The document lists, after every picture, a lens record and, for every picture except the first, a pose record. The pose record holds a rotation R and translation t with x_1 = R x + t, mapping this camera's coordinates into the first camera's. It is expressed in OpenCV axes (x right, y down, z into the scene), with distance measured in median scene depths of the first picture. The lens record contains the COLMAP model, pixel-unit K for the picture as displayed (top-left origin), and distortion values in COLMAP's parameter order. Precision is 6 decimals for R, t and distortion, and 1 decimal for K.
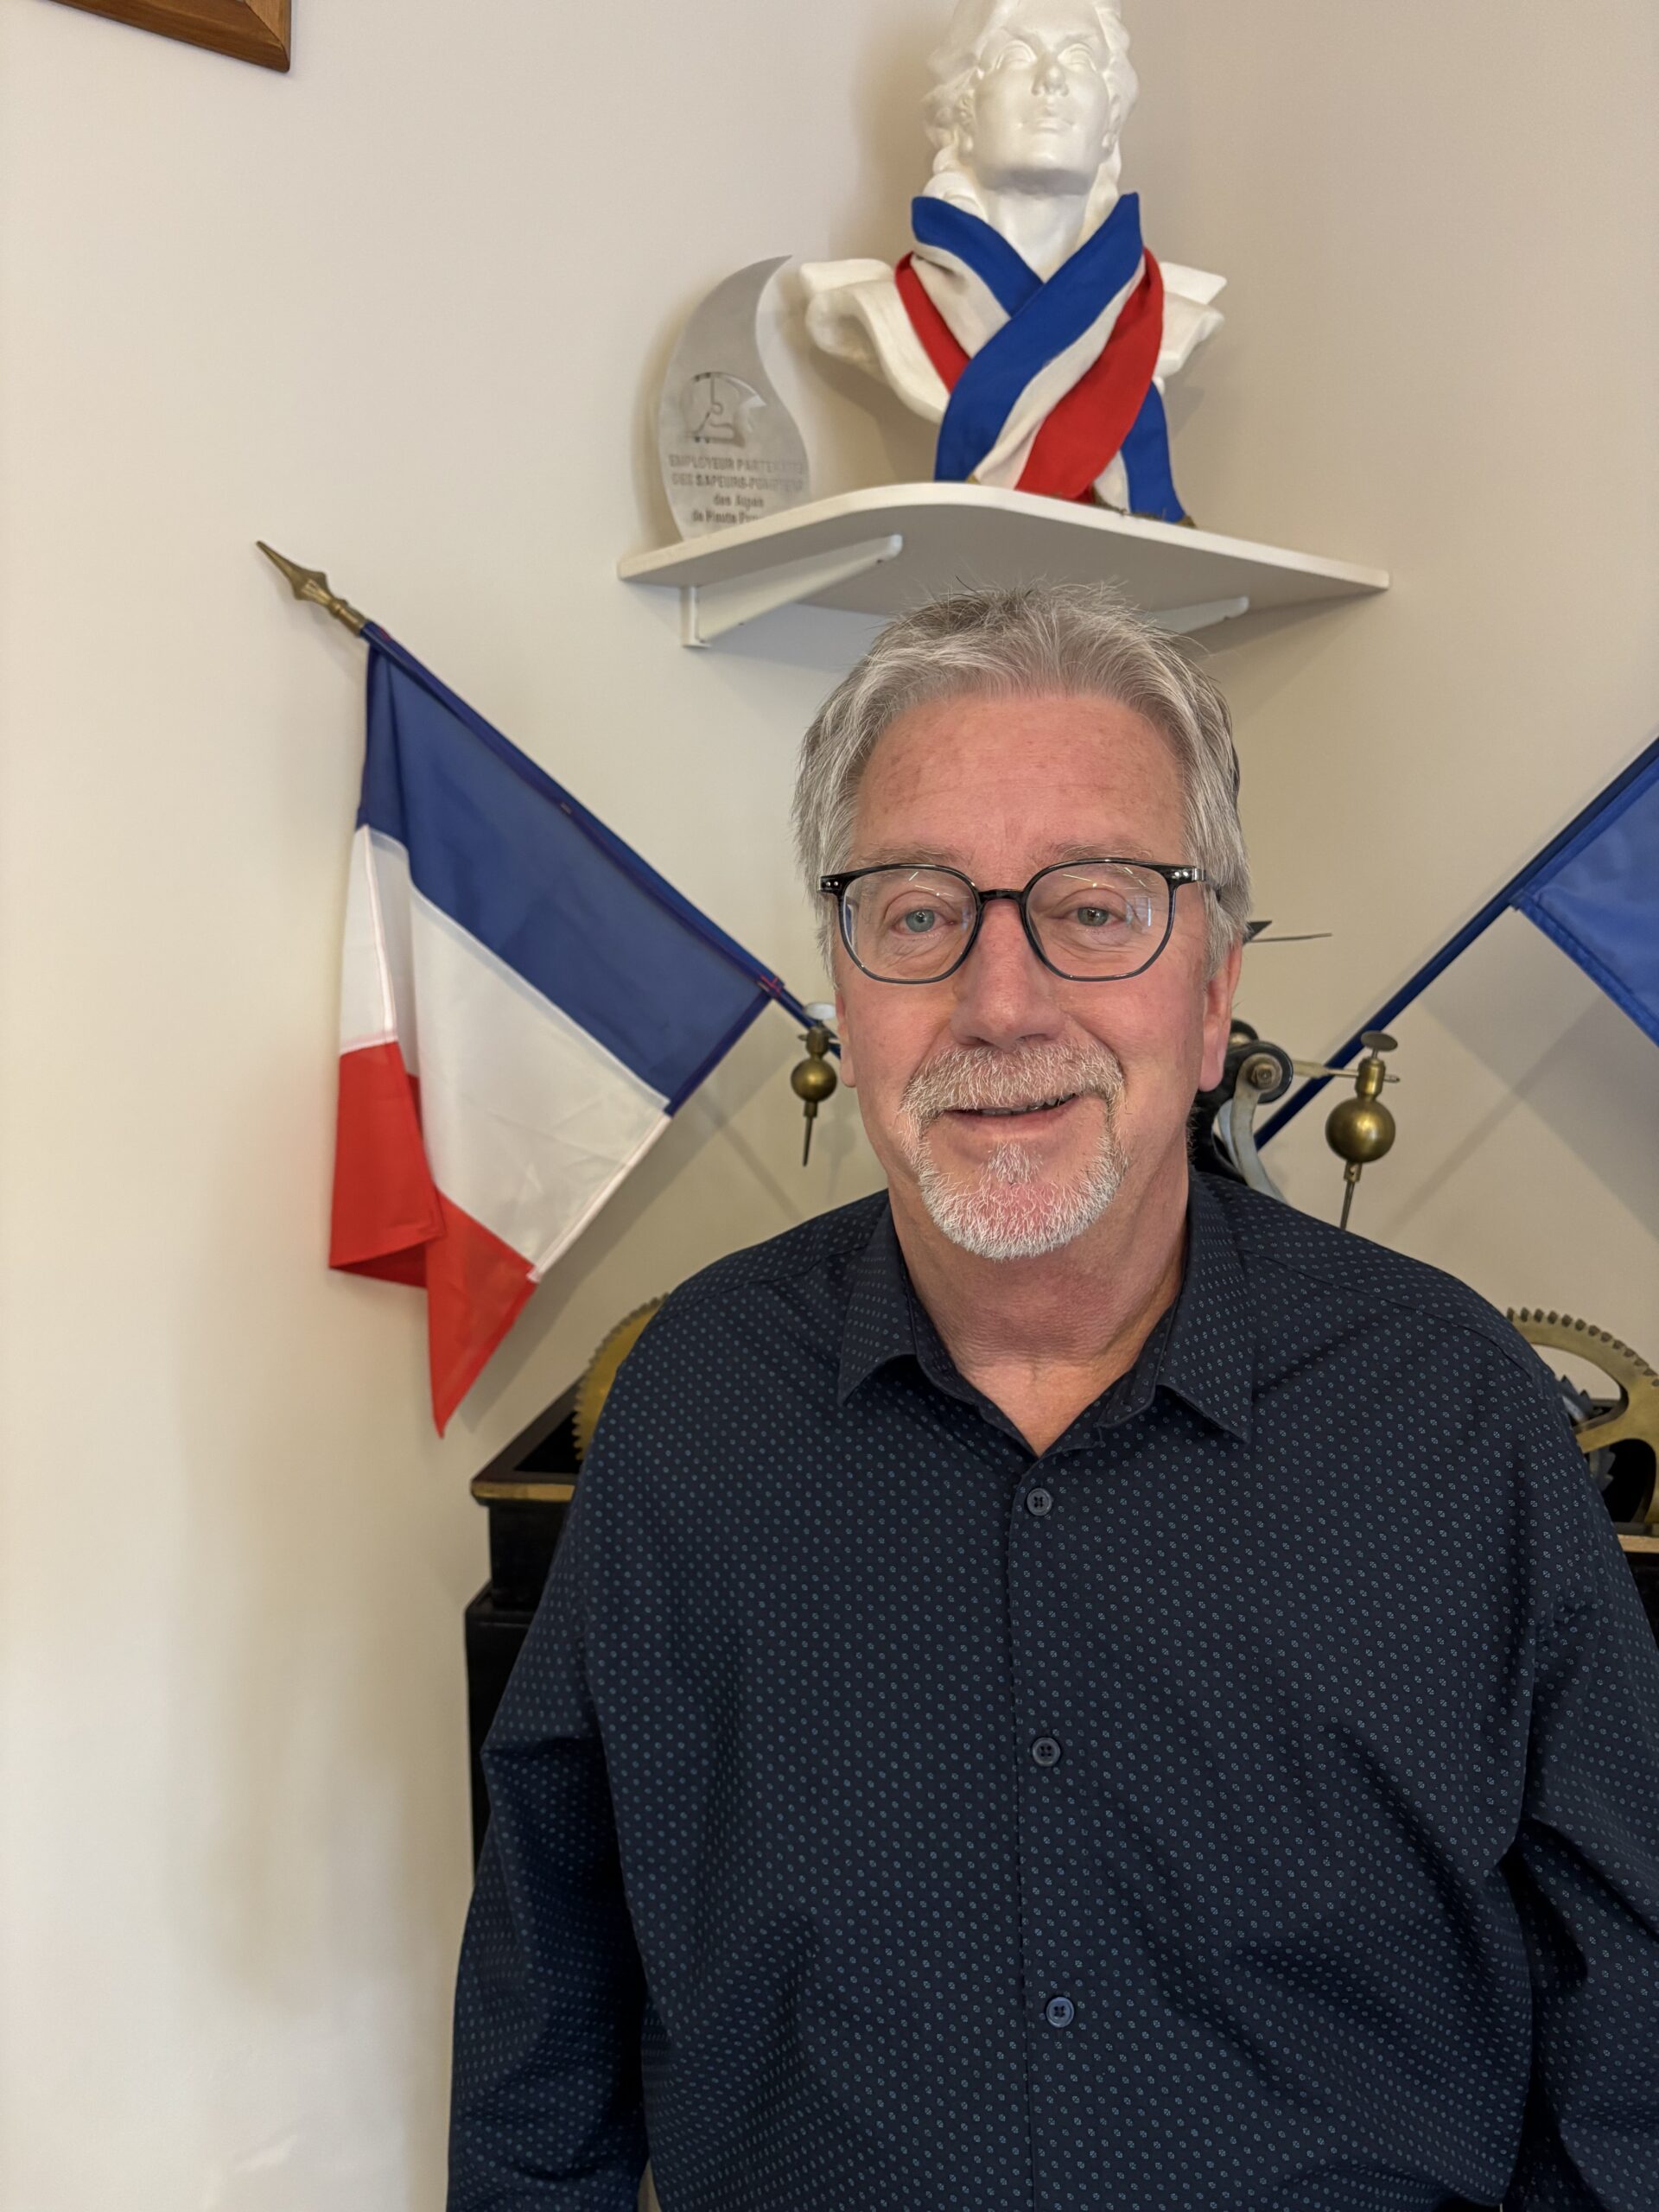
lens RADIAL K [[1712.7, 0, 813.7], [0, 1712.7, 1127.7], [0, 0, 1]] dist [0.024055, -0.041575]
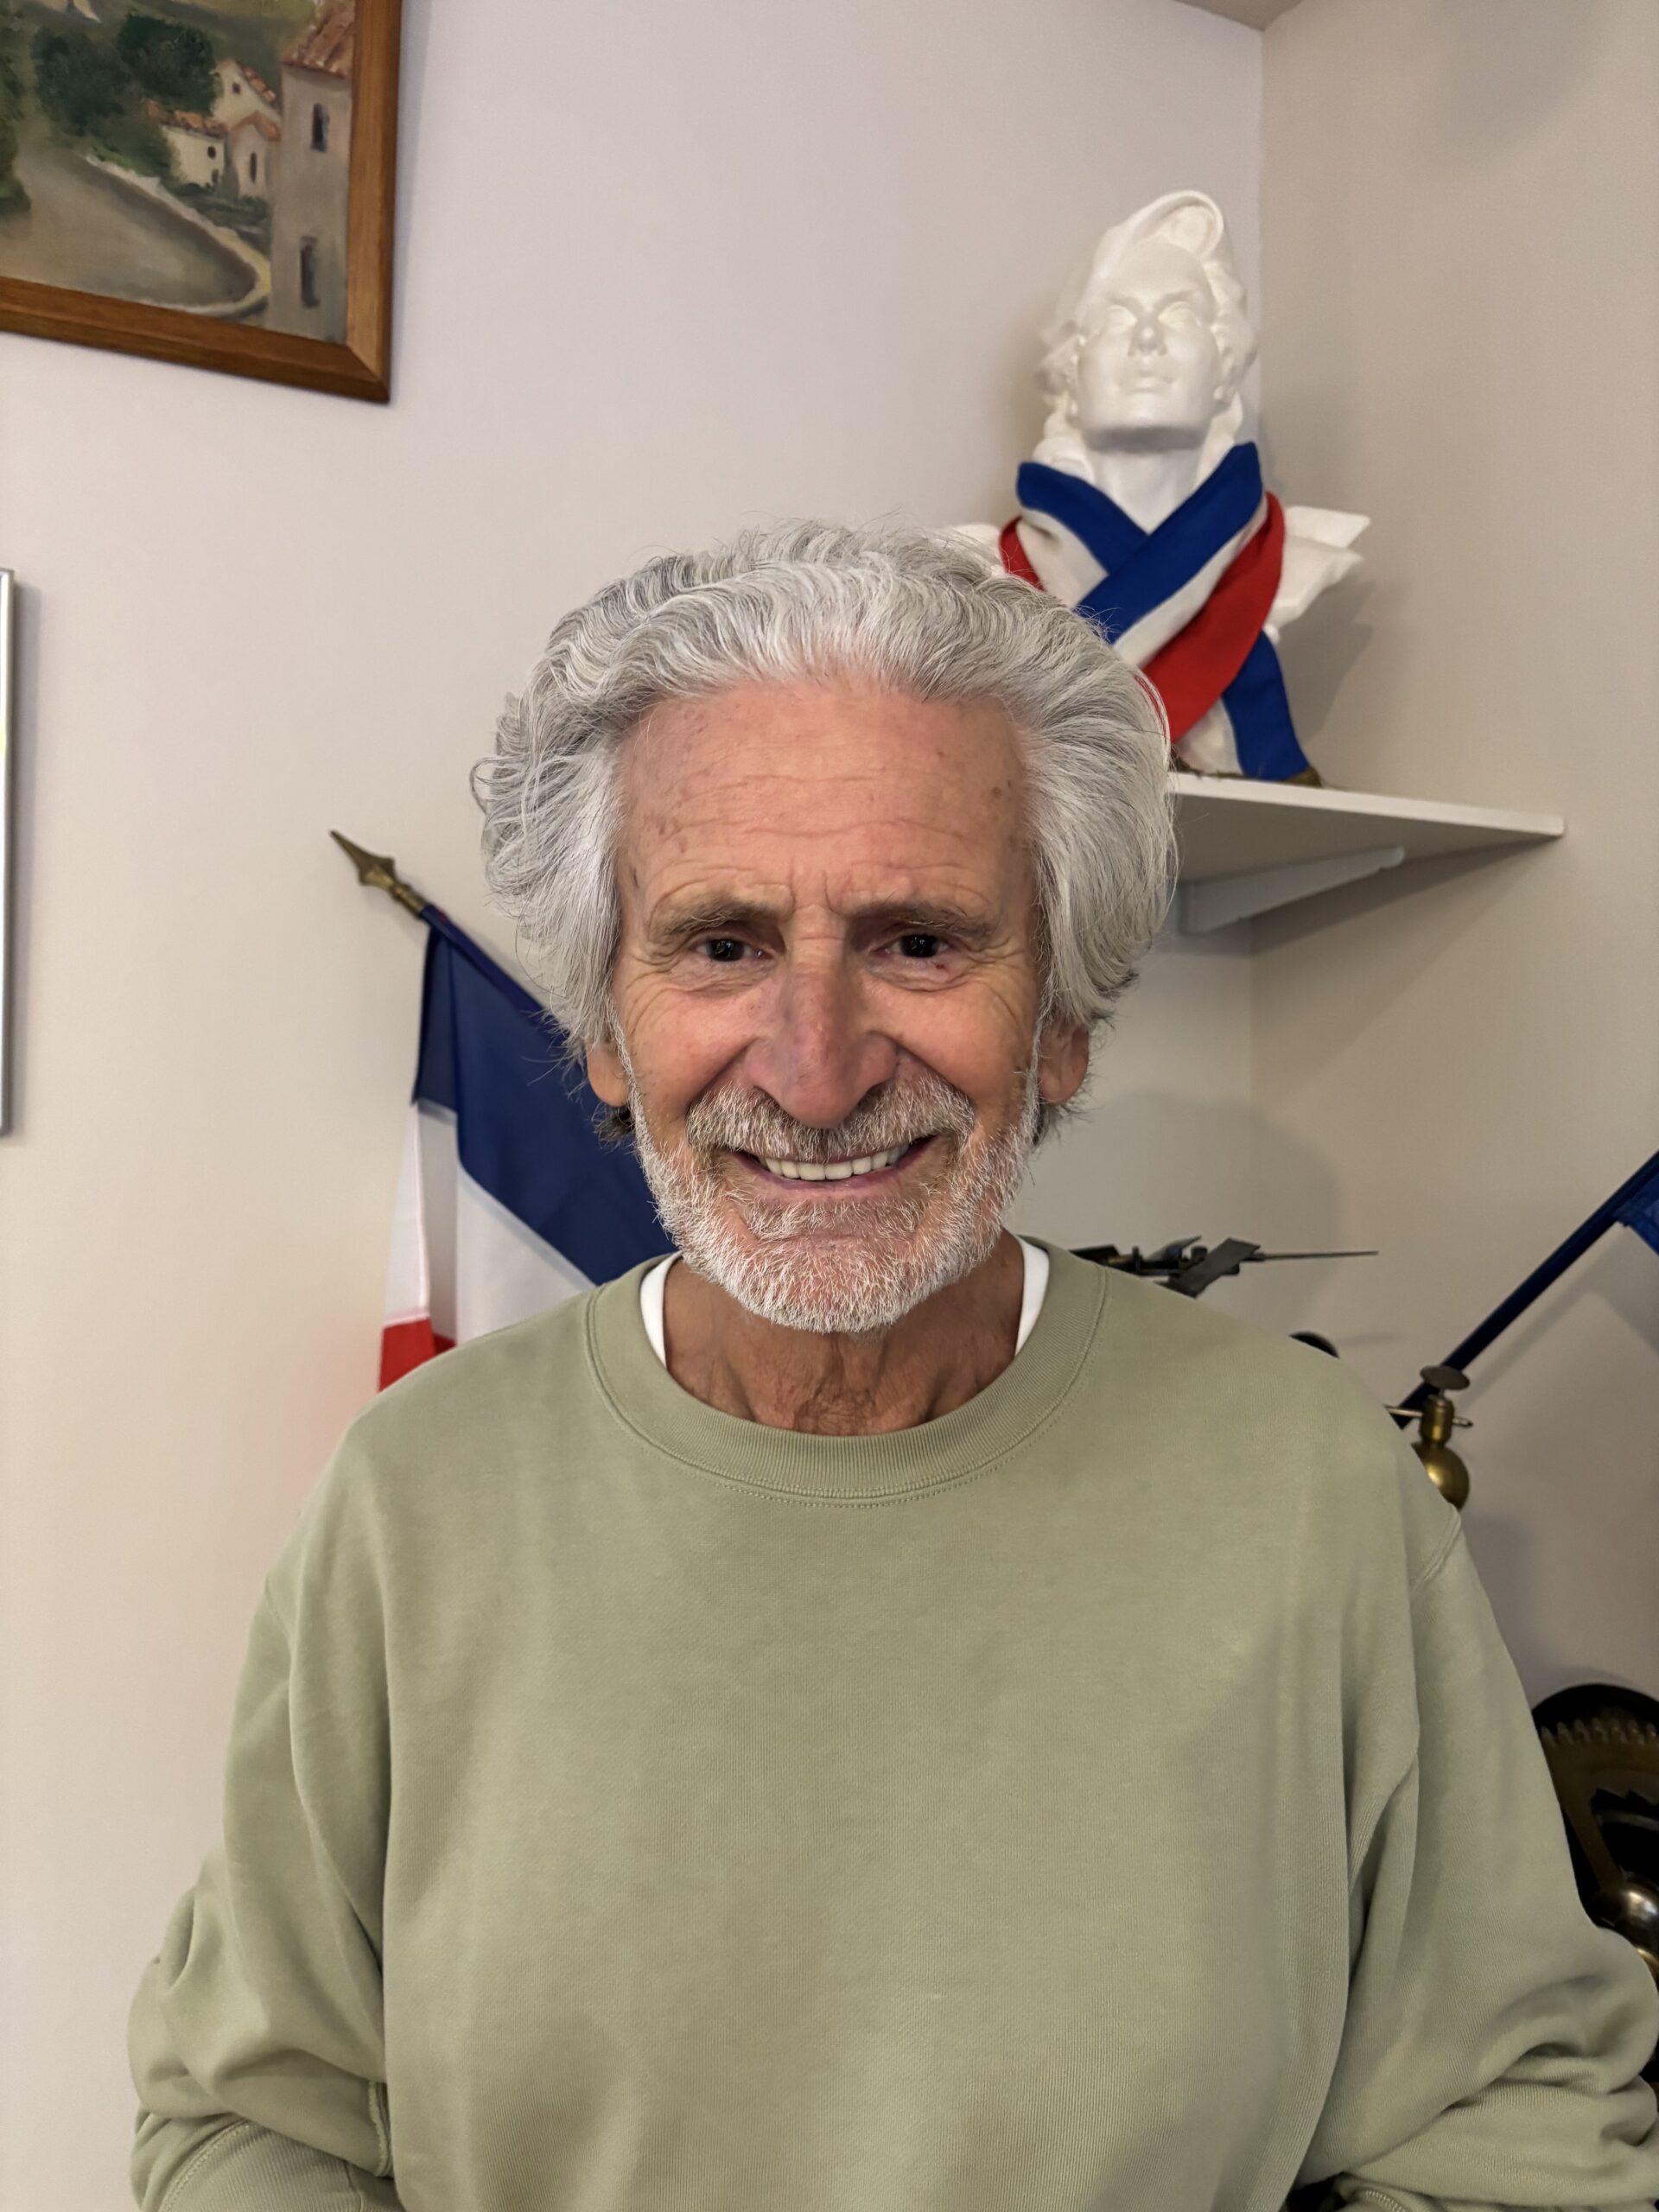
lens RADIAL K [[1712.7, 0, 812.3], [0, 1712.7, 1108.7], [0, 0, 1]] dist [0.024055, -0.041575]
pose [[0.972268, 0.012830, -0.233516, 0.189436], [-0.041945, 0.991870, -0.120145, -0.057548], [0.230076, 0.126608, 0.964902, 0.079170]]
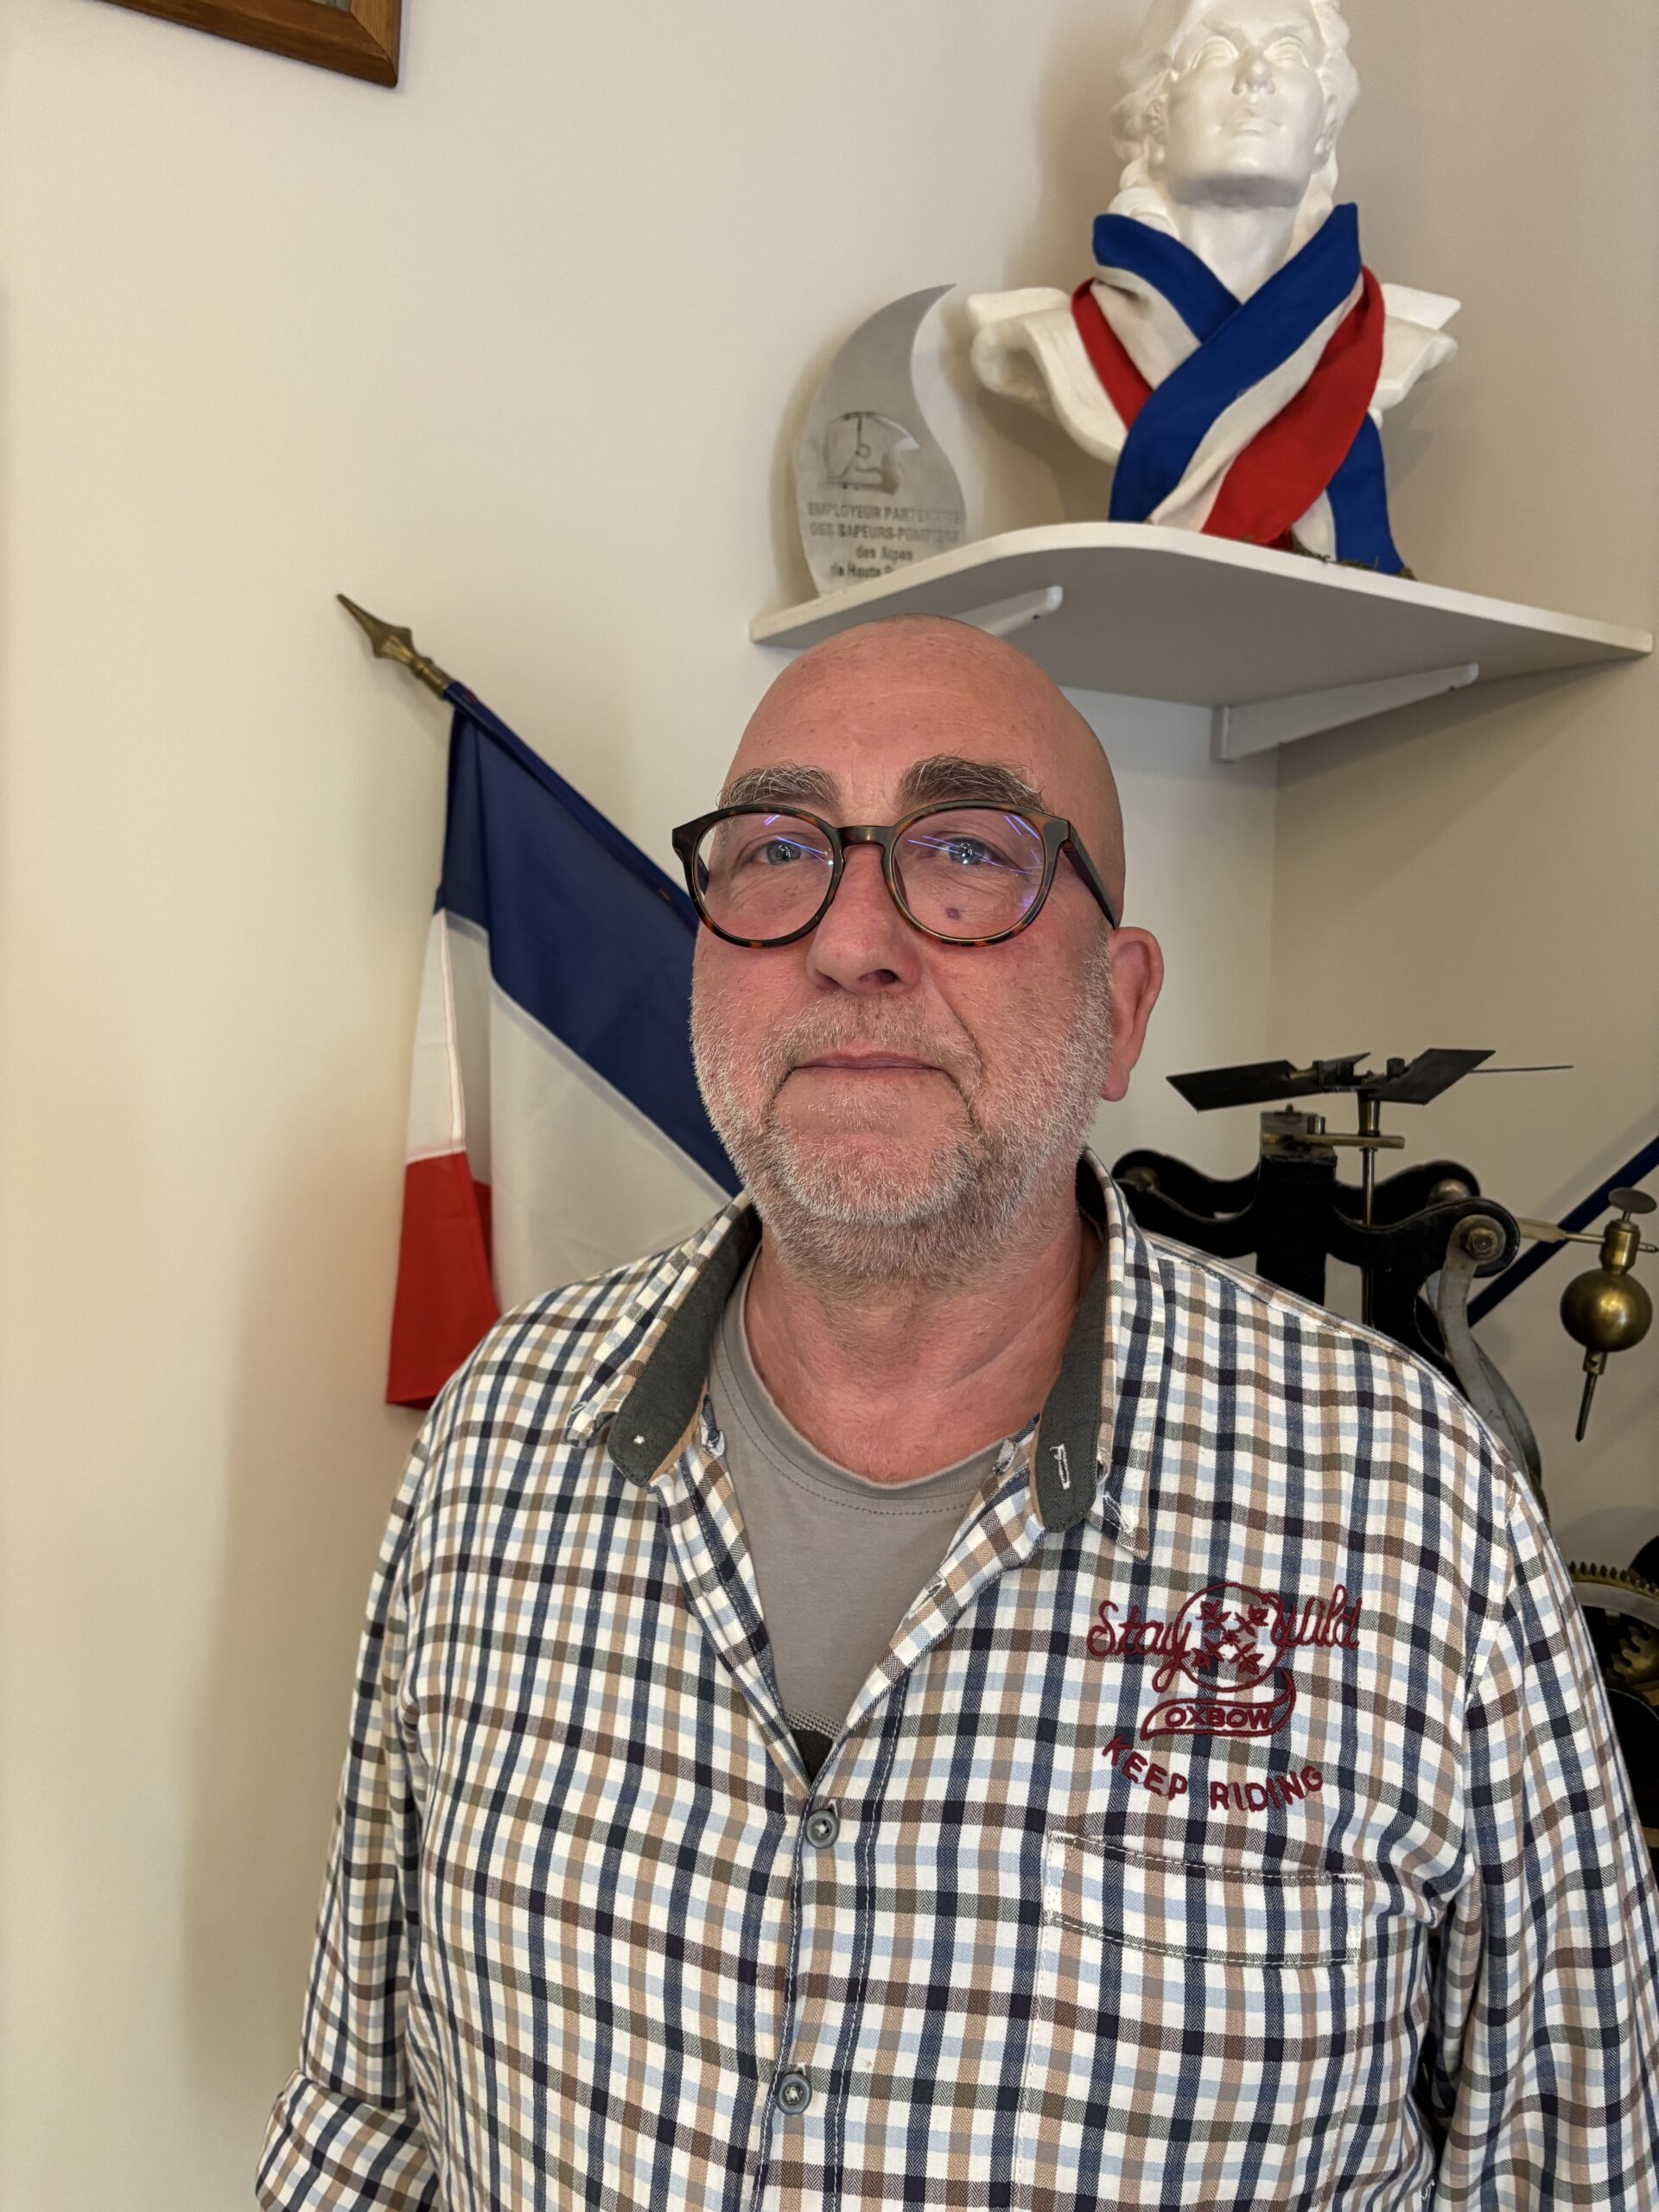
lens RADIAL K [[1712.7, 0, 828.1], [0, 1712.7, 1126.3], [0, 0, 1]] dist [0.024055, -0.041575]
pose [[0.992820, 0.032927, -0.114998, 0.041287], [-0.038516, 0.998165, -0.046719, -0.028187], [0.113248, 0.050813, 0.992267, 0.138306]]
